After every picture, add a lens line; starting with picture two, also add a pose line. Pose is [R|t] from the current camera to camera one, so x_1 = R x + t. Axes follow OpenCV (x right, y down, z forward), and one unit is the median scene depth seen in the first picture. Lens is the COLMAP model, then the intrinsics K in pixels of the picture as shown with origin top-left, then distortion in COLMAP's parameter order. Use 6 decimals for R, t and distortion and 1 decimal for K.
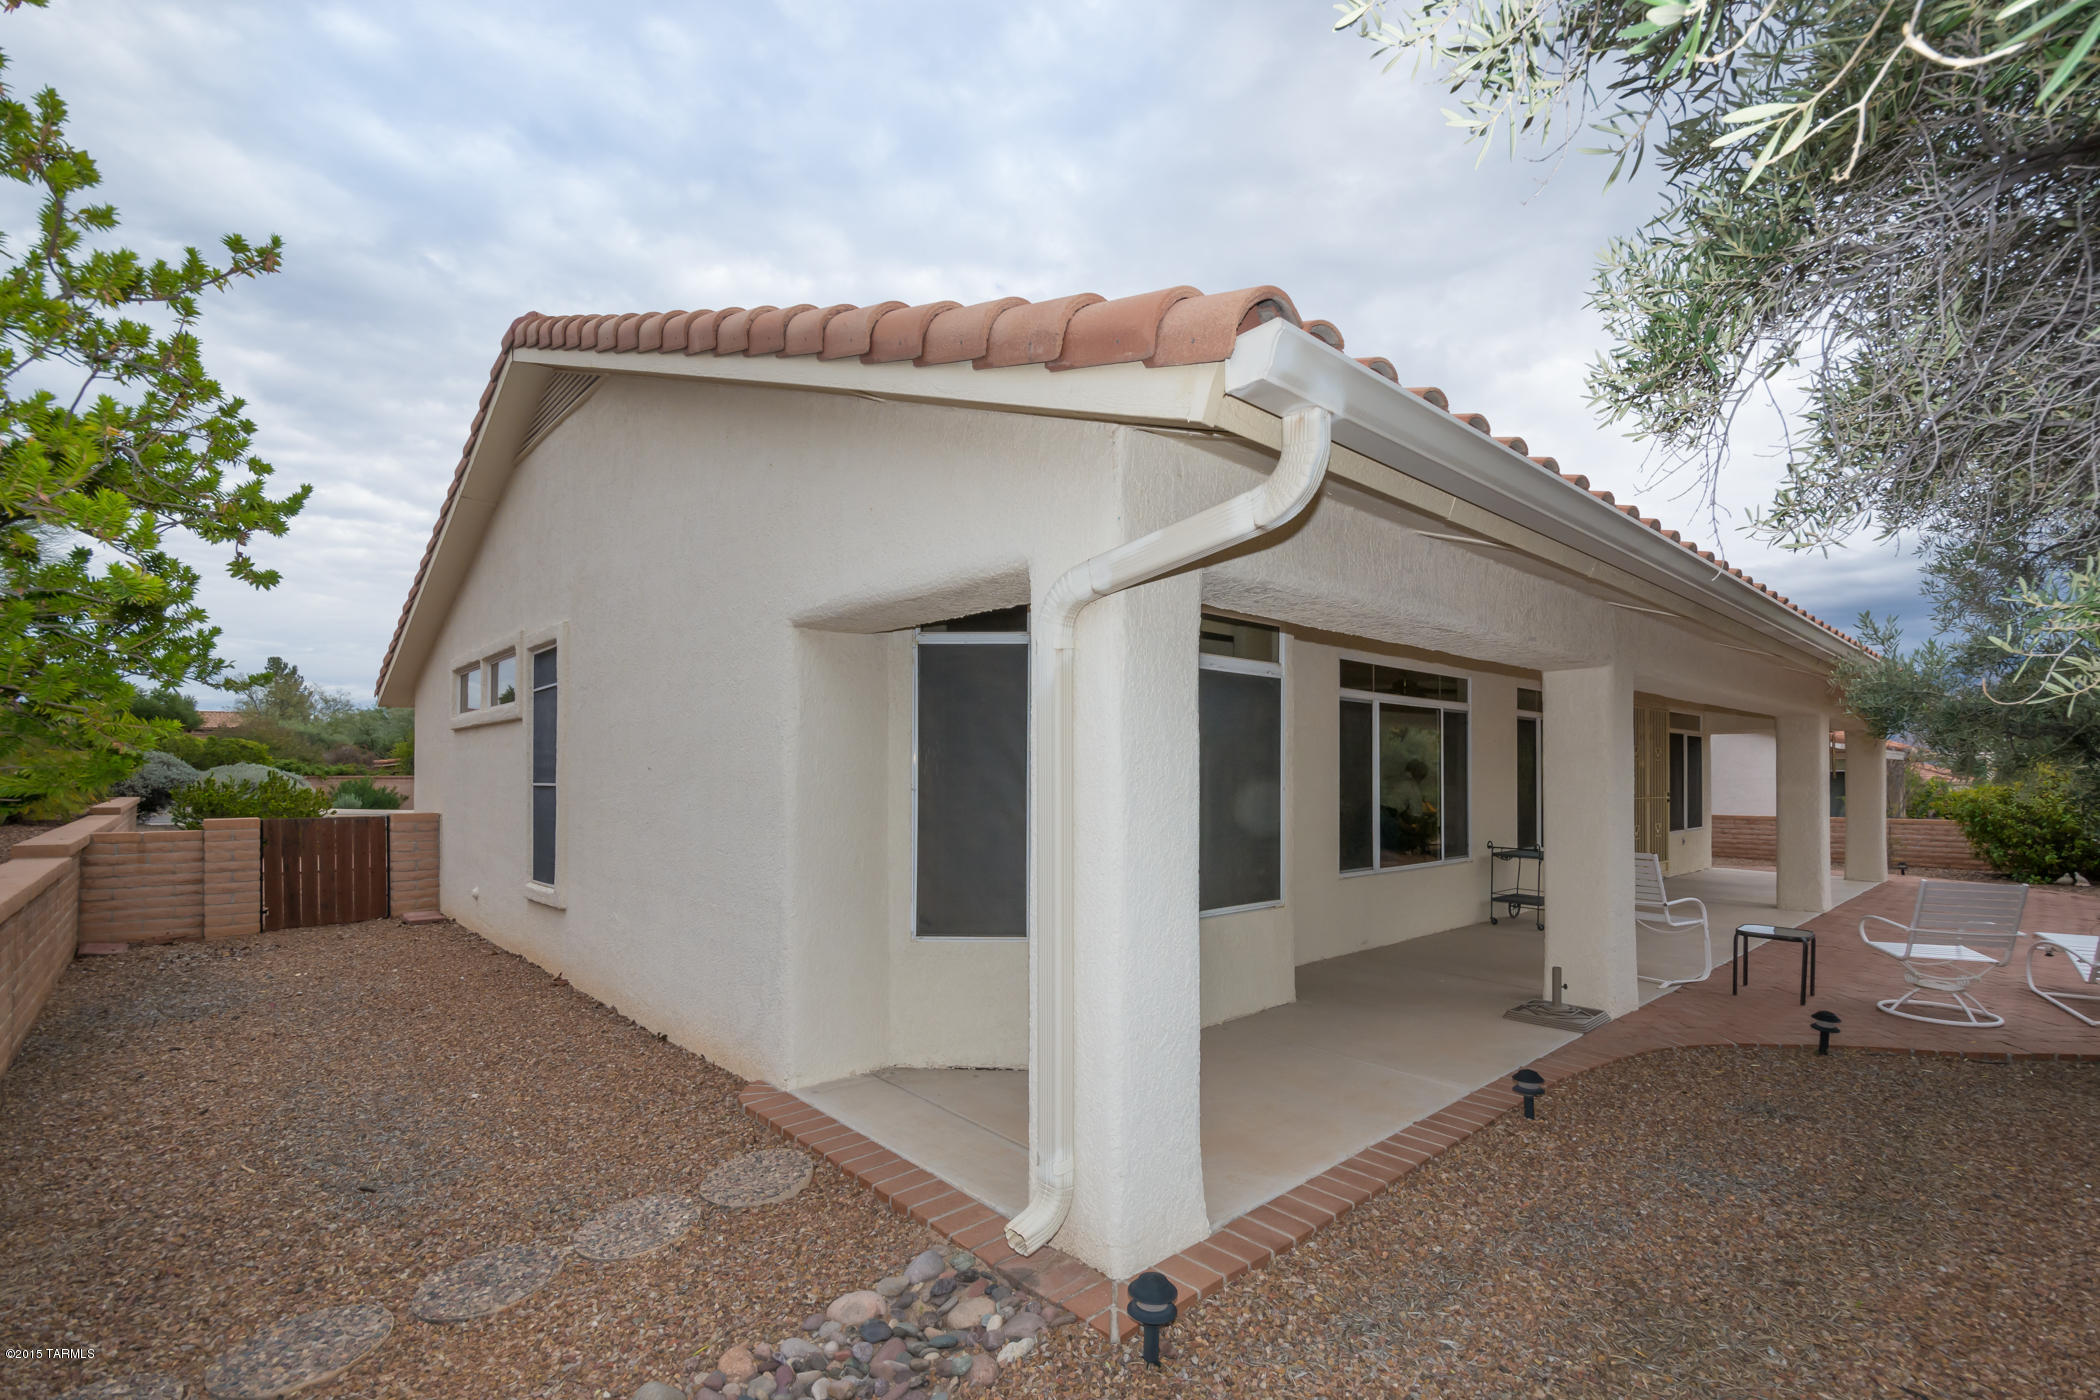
lens RADIAL K [[931.5, 0, 1076.0], [0, 931.5, 773.5], [0, 0, 1]] dist [0.019719, -0.006739]
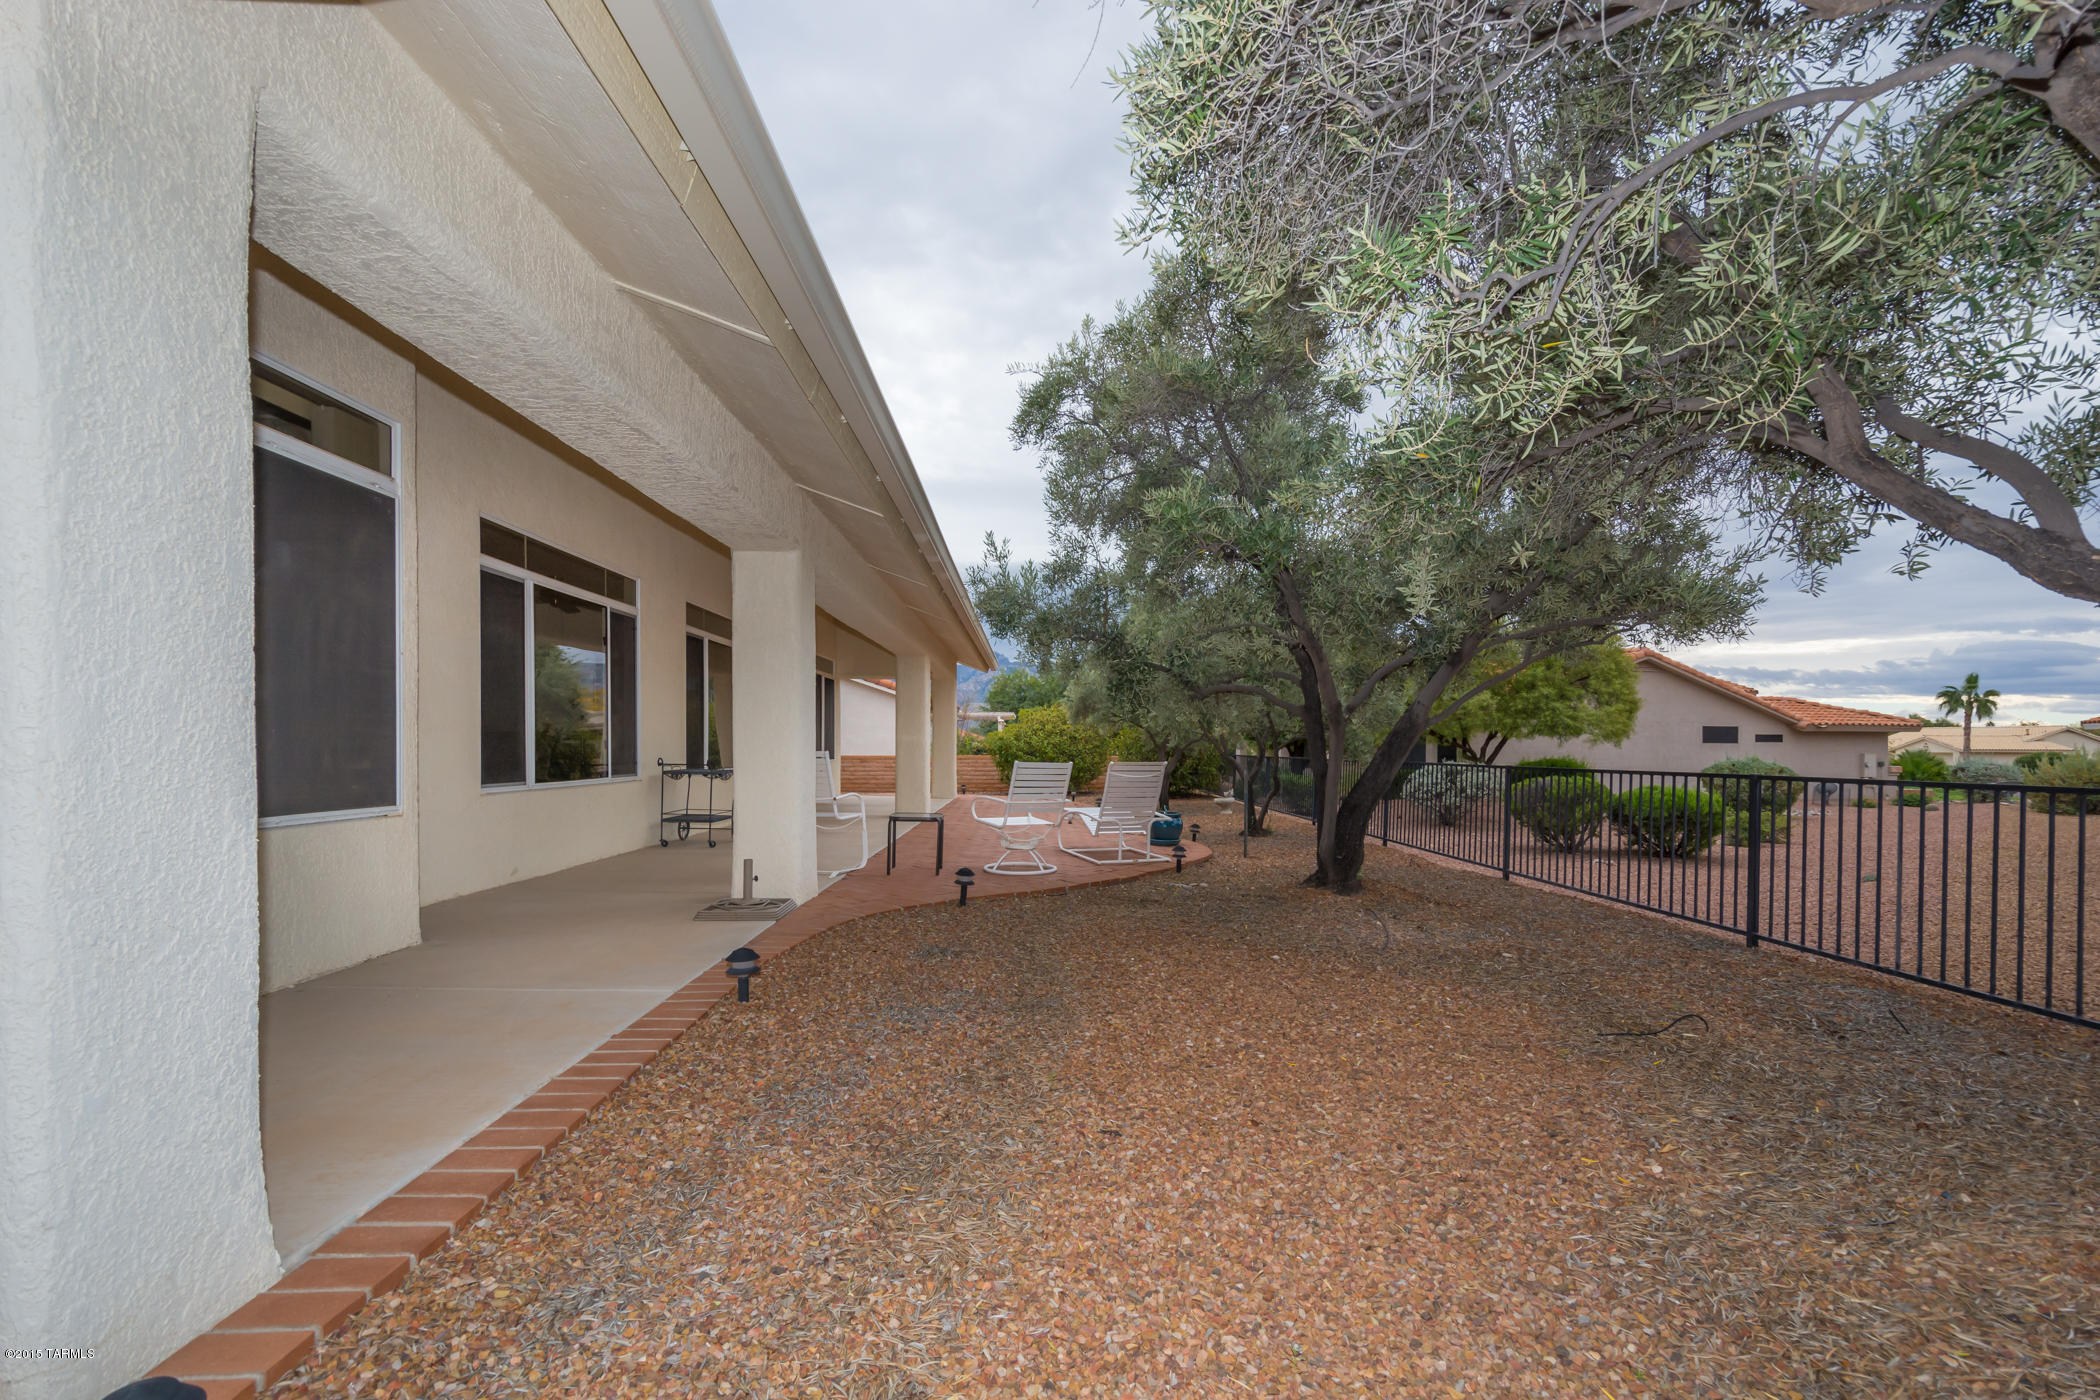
lens RADIAL K [[931.5, 0, 1060.4], [0, 931.5, 759.3], [0, 0, 1]] dist [0.019719, -0.006739]
pose [[0.662318, -0.009549, 0.749162, 0.016609], [-0.009220, 0.999739, 0.020895, 0.092822], [-0.749166, -0.020746, 0.662057, 0.153864]]
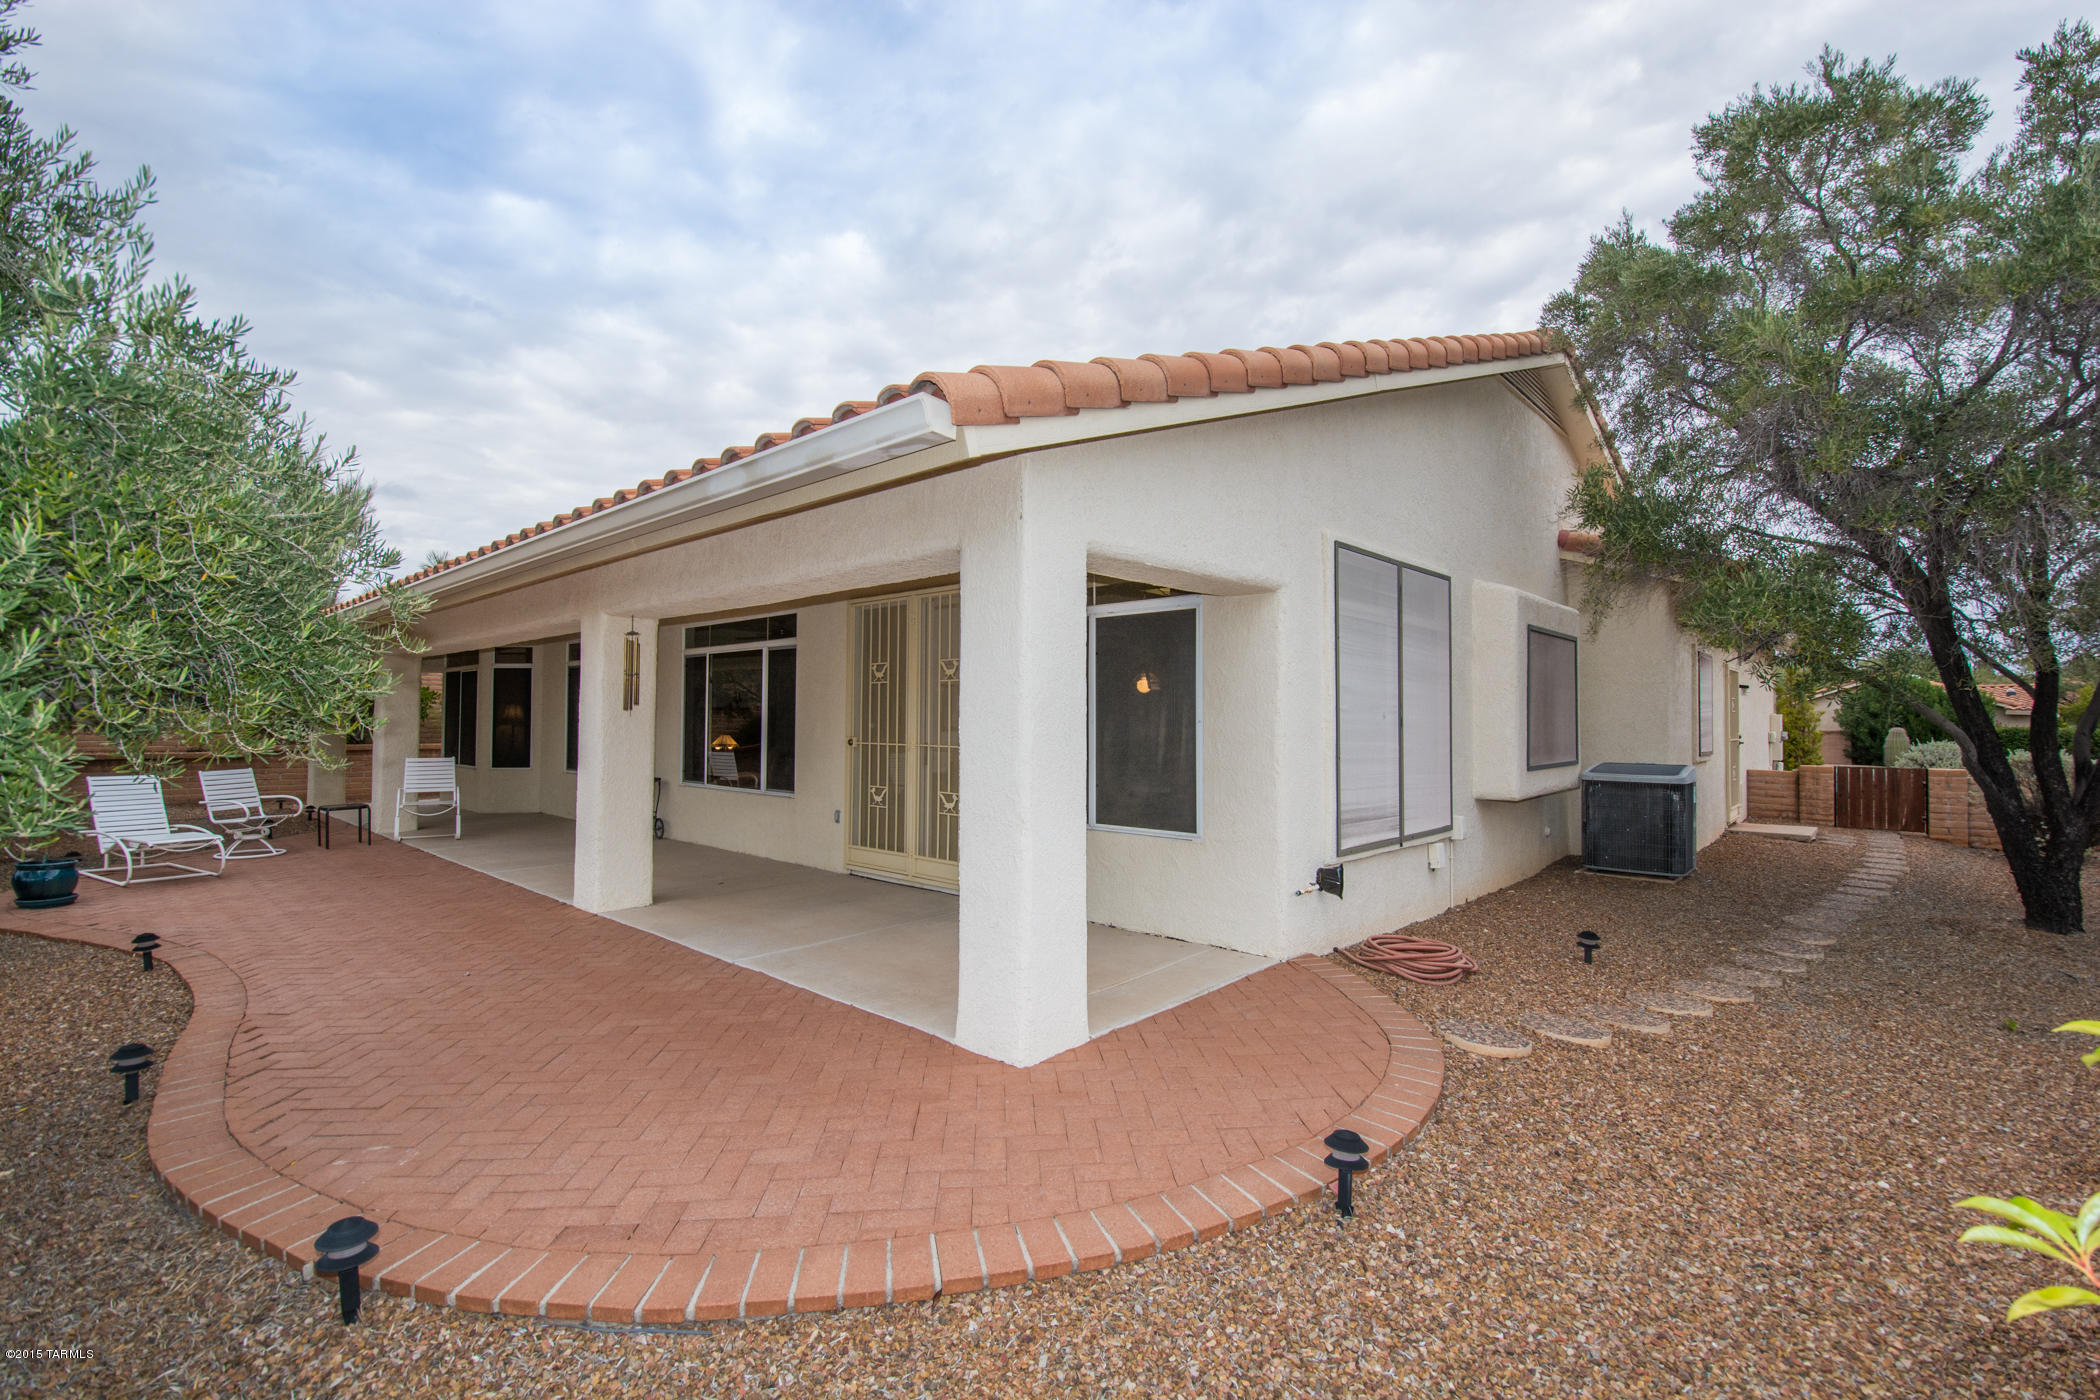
lens RADIAL K [[931.5, 0, 1052.9], [0, 931.5, 712.3], [0, 0, 1]] dist [0.019719, -0.006739]
pose [[0.063331, -0.012502, -0.997914, 3.157370], [-0.001219, 0.999920, -0.012605, 0.033132], [0.997992, 0.002014, 0.063311, 2.736572]]
